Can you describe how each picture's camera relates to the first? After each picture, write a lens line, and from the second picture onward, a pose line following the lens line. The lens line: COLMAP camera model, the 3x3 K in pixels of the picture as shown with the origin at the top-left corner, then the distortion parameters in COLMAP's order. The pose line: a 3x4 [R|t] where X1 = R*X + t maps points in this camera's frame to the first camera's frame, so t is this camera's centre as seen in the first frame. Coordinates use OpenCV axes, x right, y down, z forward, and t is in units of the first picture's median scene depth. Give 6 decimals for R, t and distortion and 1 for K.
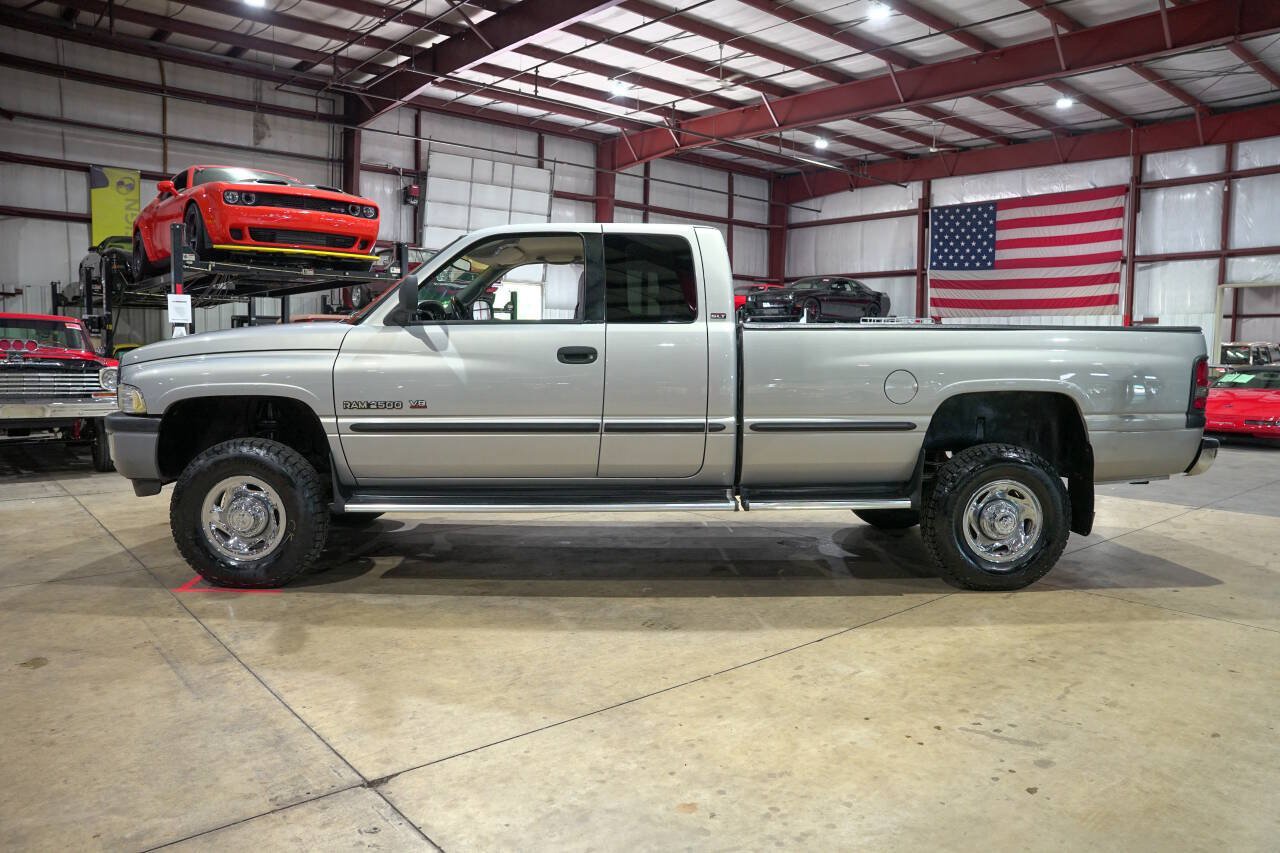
lens RADIAL K [[877.6, 0, 643.2], [0, 877.6, 423.9], [0, 0, 1]] dist [-0.143272, 0.113260]
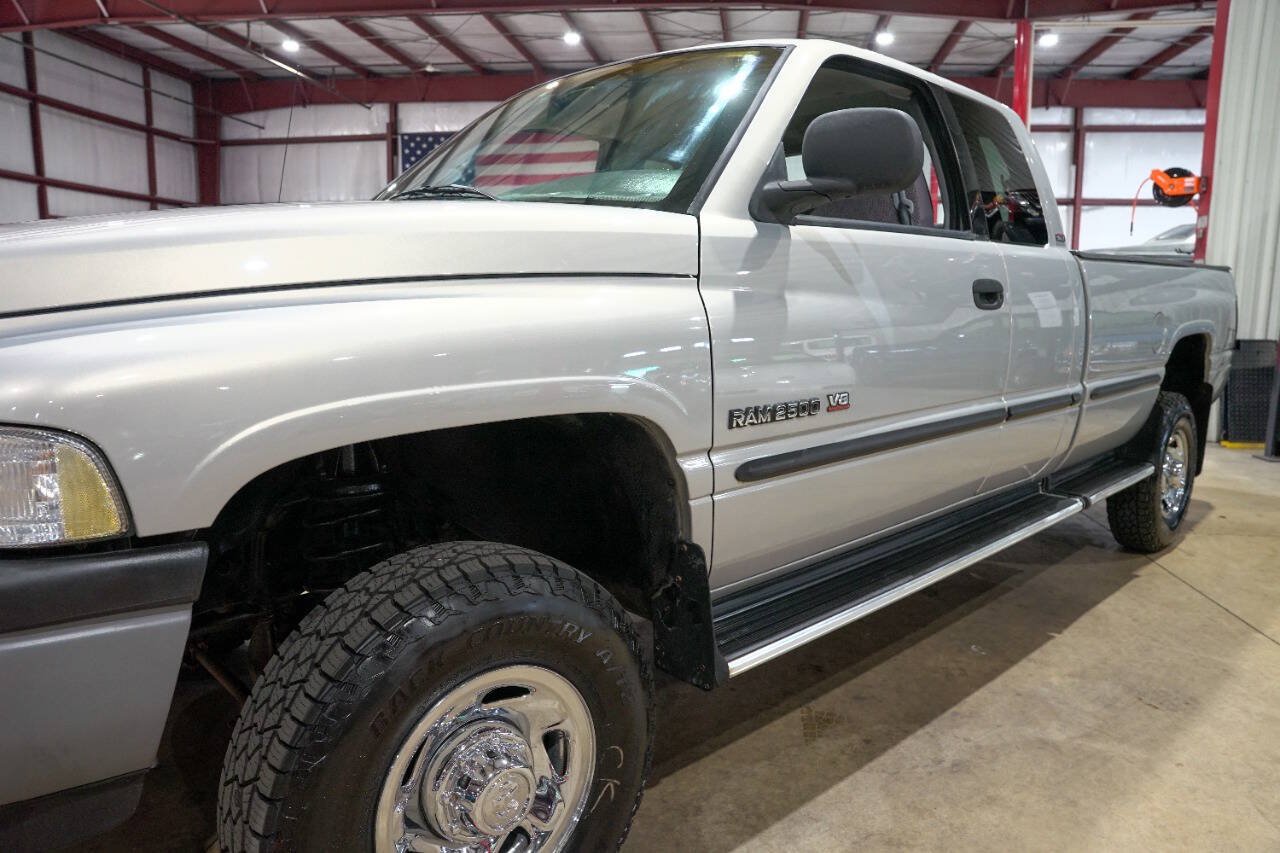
lens RADIAL K [[877.6, 0, 643.2], [0, 877.6, 423.9], [0, 0, 1]] dist [-0.143272, 0.113260]
pose [[0.748531, -0.100800, 0.655394, -0.126986], [0.054535, 0.994388, 0.090652, -0.011591], [-0.660854, -0.032114, 0.749827, 0.145844]]
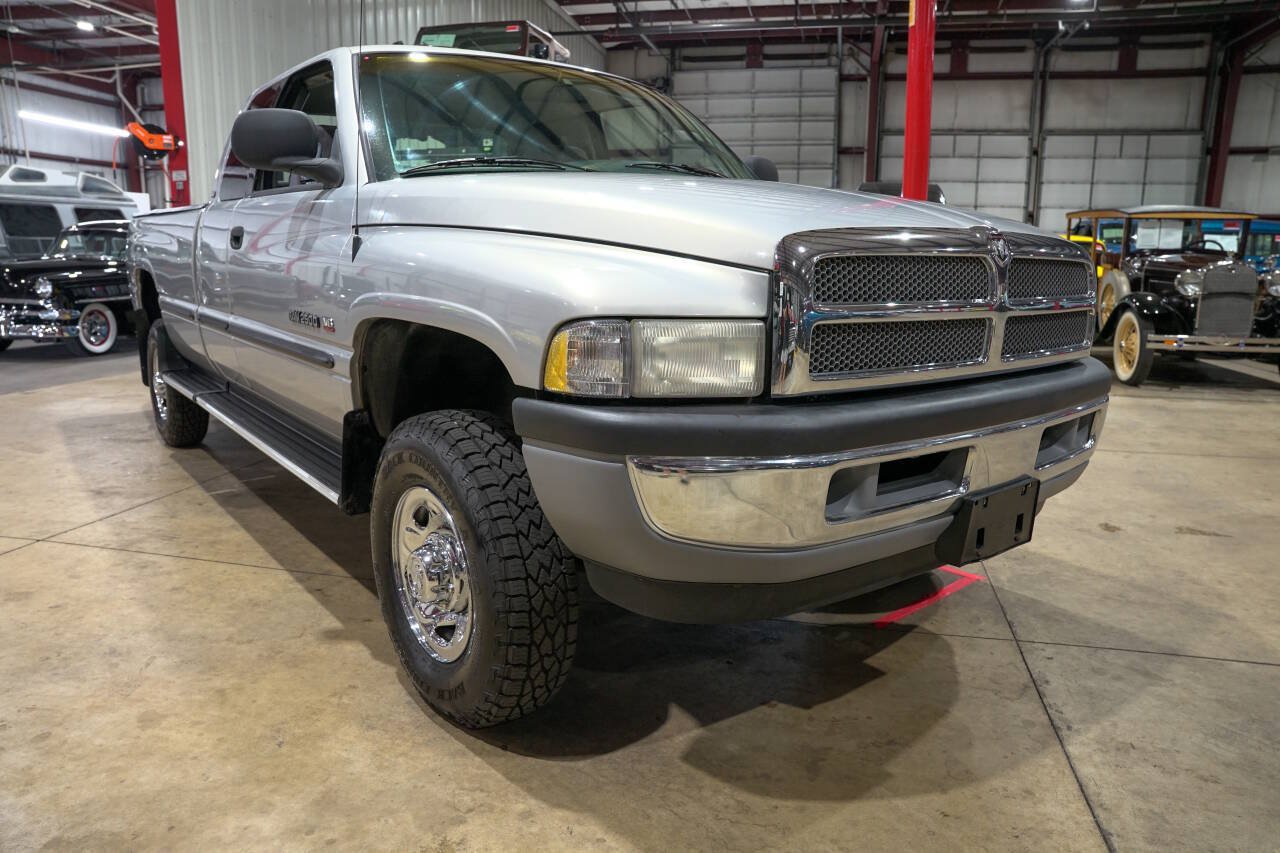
lens RADIAL K [[877.6, 0, 643.2], [0, 877.6, 423.9], [0, 0, 1]] dist [-0.143272, 0.113260]
pose [[-0.593569, -0.174508, 0.785635, -0.188386], [0.046784, 0.967074, 0.250157, -0.025991], [-0.803422, 0.185241, -0.565862, 0.327158]]
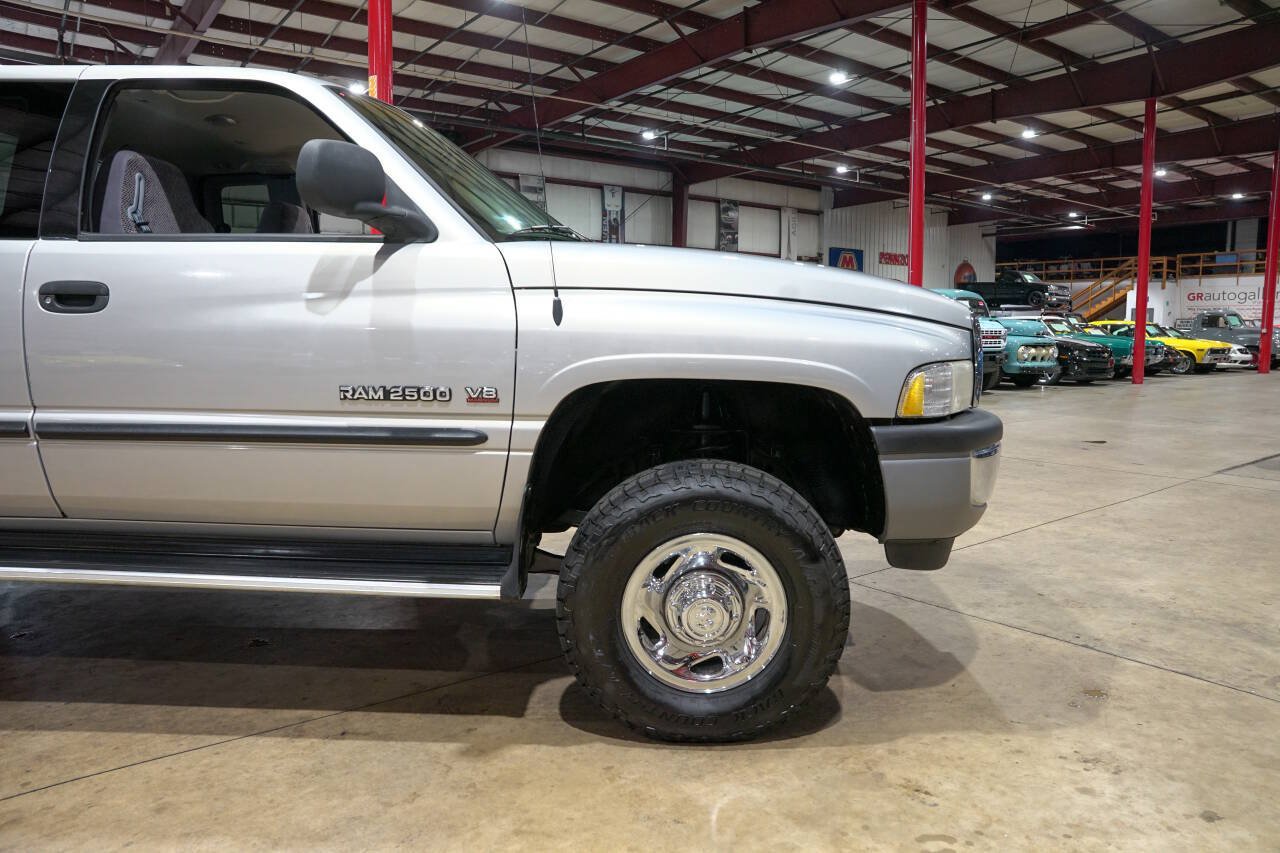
lens RADIAL K [[878.9, 0, 643.8], [0, 878.9, 423.5], [0, 0, 1]] dist [-0.143909, 0.115369]
pose [[-0.998366, -0.022979, 0.052313, -0.095552], [-0.012724, 0.981985, 0.188530, -0.028685], [-0.055703, 0.187556, -0.980673, 0.395431]]
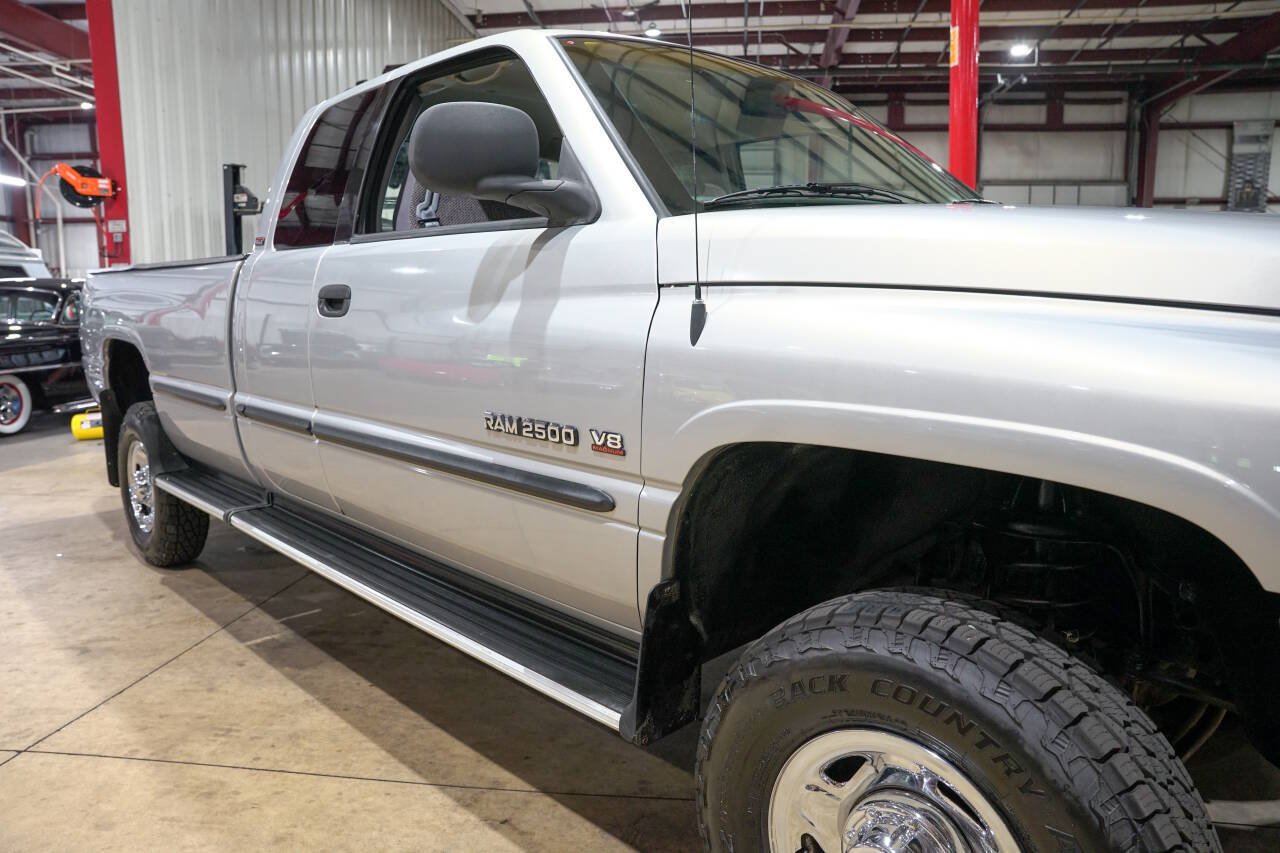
lens RADIAL K [[877.6, 0, 643.2], [0, 877.6, 423.9], [0, 0, 1]] dist [-0.143272, 0.113260]
pose [[-0.679393, -0.109943, 0.725491, -0.124903], [0.053060, 0.978762, 0.198013, -0.027720], [-0.731853, 0.173024, -0.659131, 0.338522]]
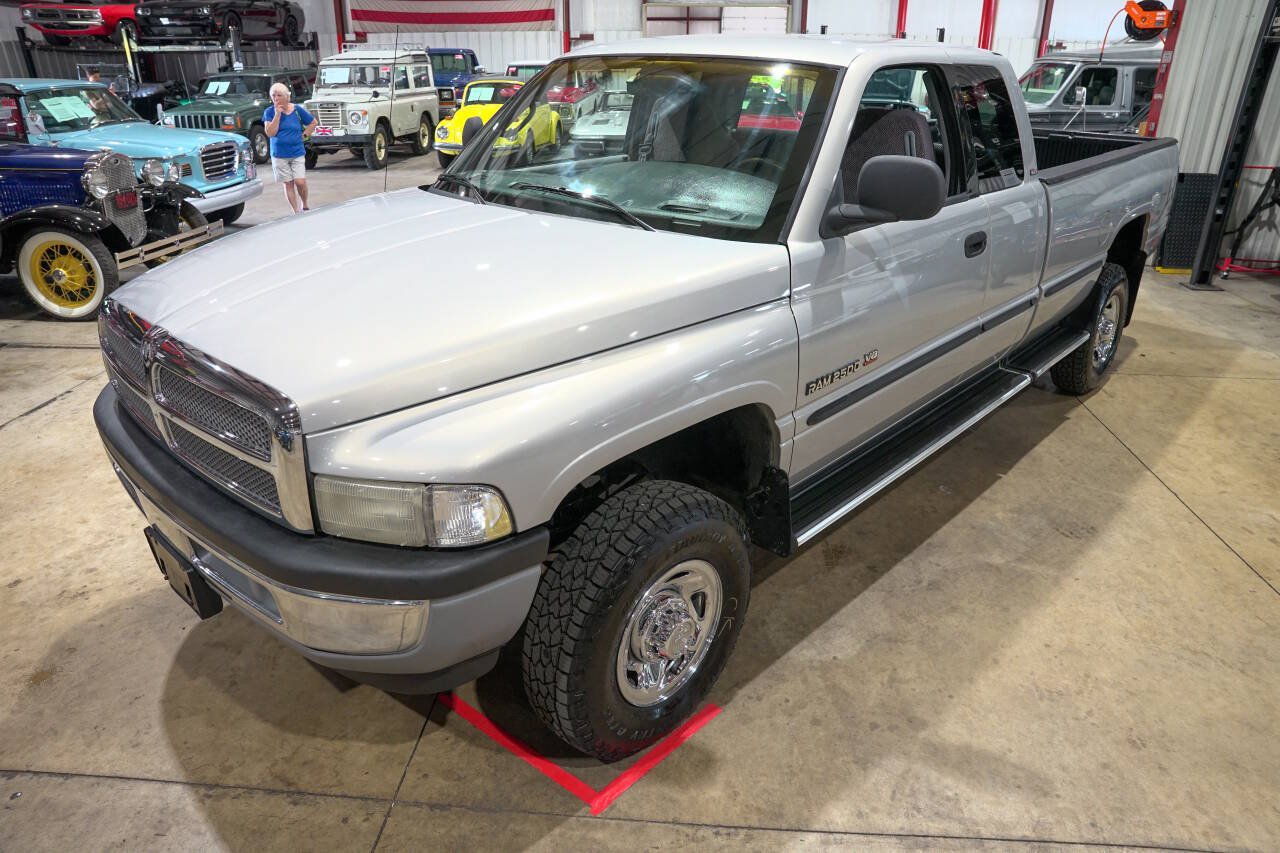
lens RADIAL K [[877.6, 0, 643.2], [0, 877.6, 423.9], [0, 0, 1]] dist [-0.143272, 0.113260]
pose [[0.708762, -0.287850, 0.644048, -0.162182], [0.060385, 0.934369, 0.351153, -0.042733], [-0.702858, -0.209993, 0.679627, 0.134392]]
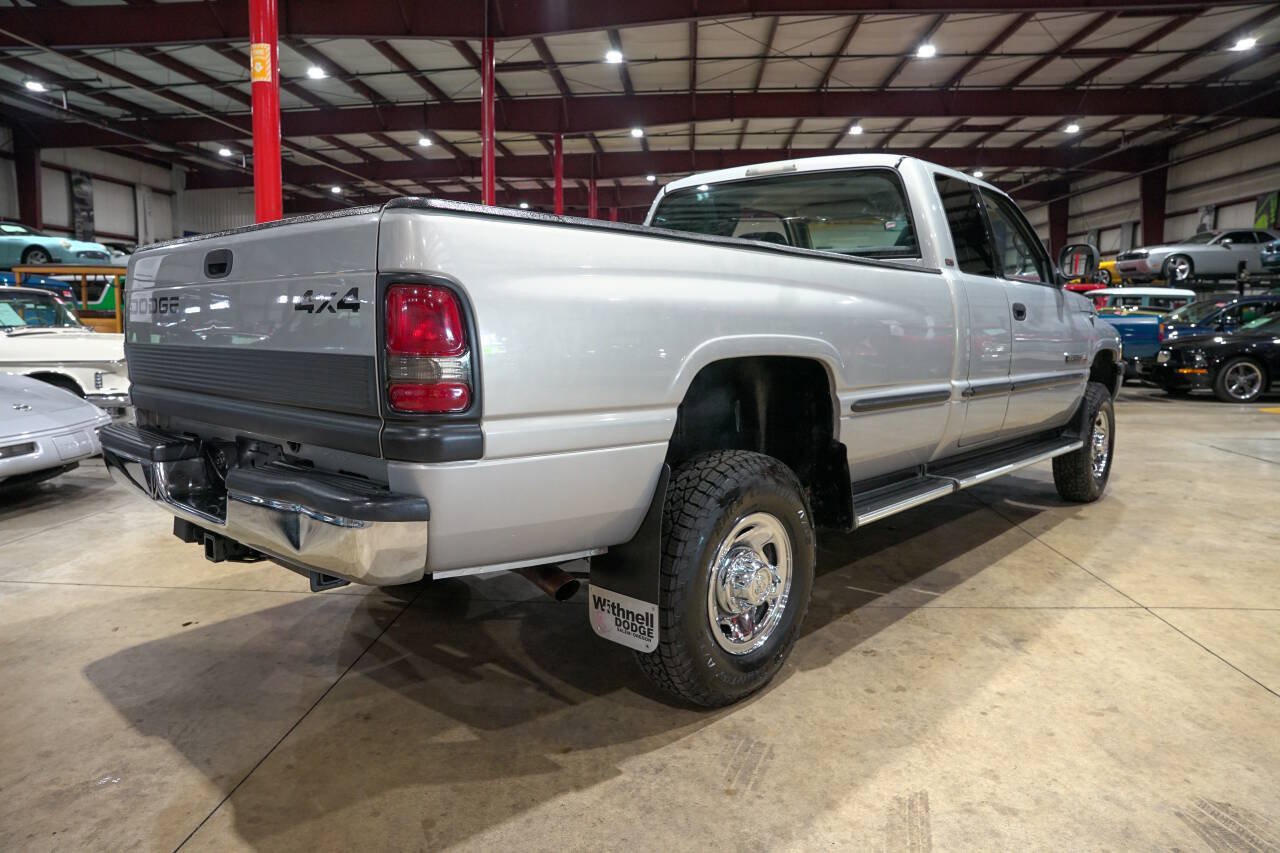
lens RADIAL K [[877.6, 0, 643.2], [0, 877.6, 423.9], [0, 0, 1]] dist [-0.143272, 0.113260]
pose [[-0.693033, 0.073062, -0.717194, 0.183577], [-0.070807, 0.983142, 0.168576, -0.025140], [0.717420, 0.167611, -0.676177, 0.367887]]
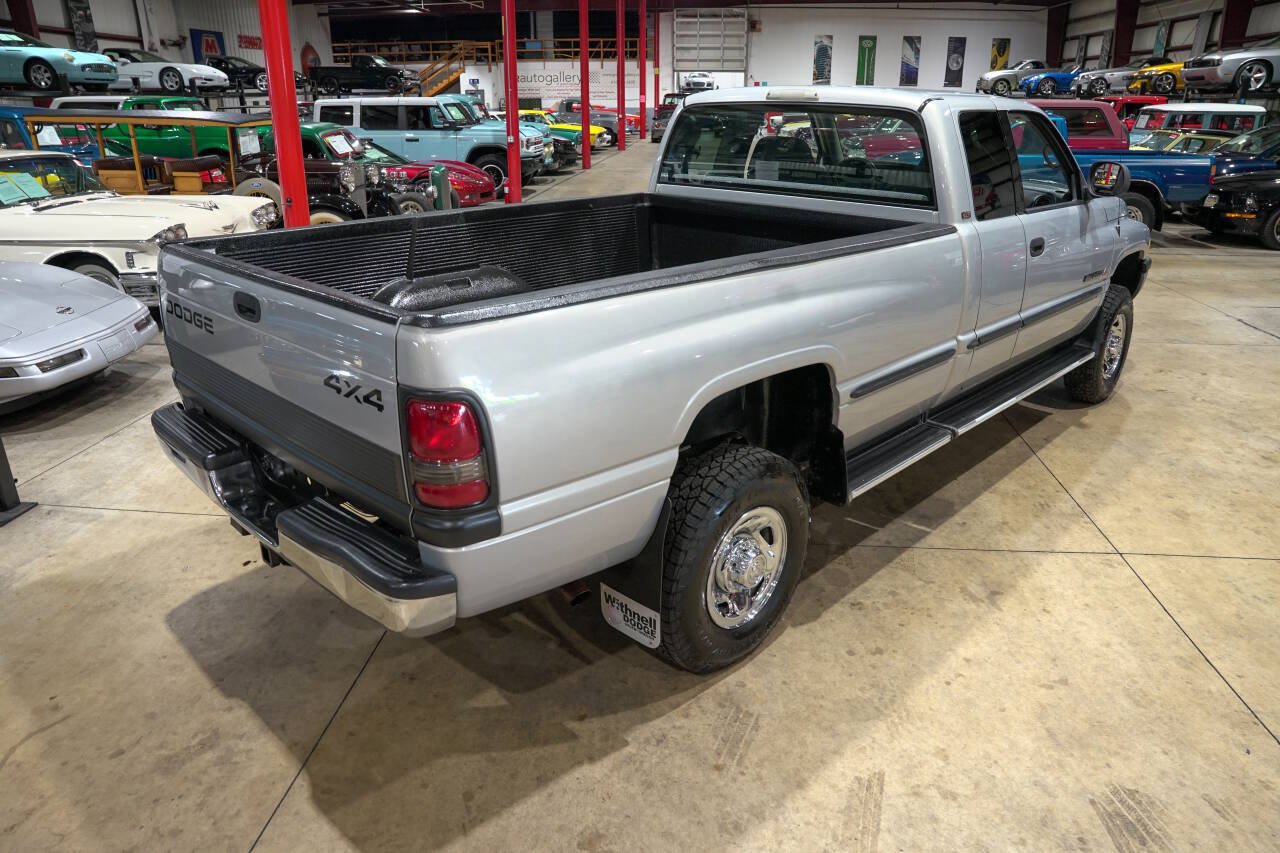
lens RADIAL K [[878.9, 0, 643.8], [0, 878.9, 423.5], [0, 0, 1]] dist [-0.143909, 0.115369]
pose [[-0.717443, 0.233528, -0.656308, 0.182907], [-0.066834, 0.914715, 0.398534, -0.058150], [0.693403, 0.329789, -0.640649, 0.368607]]
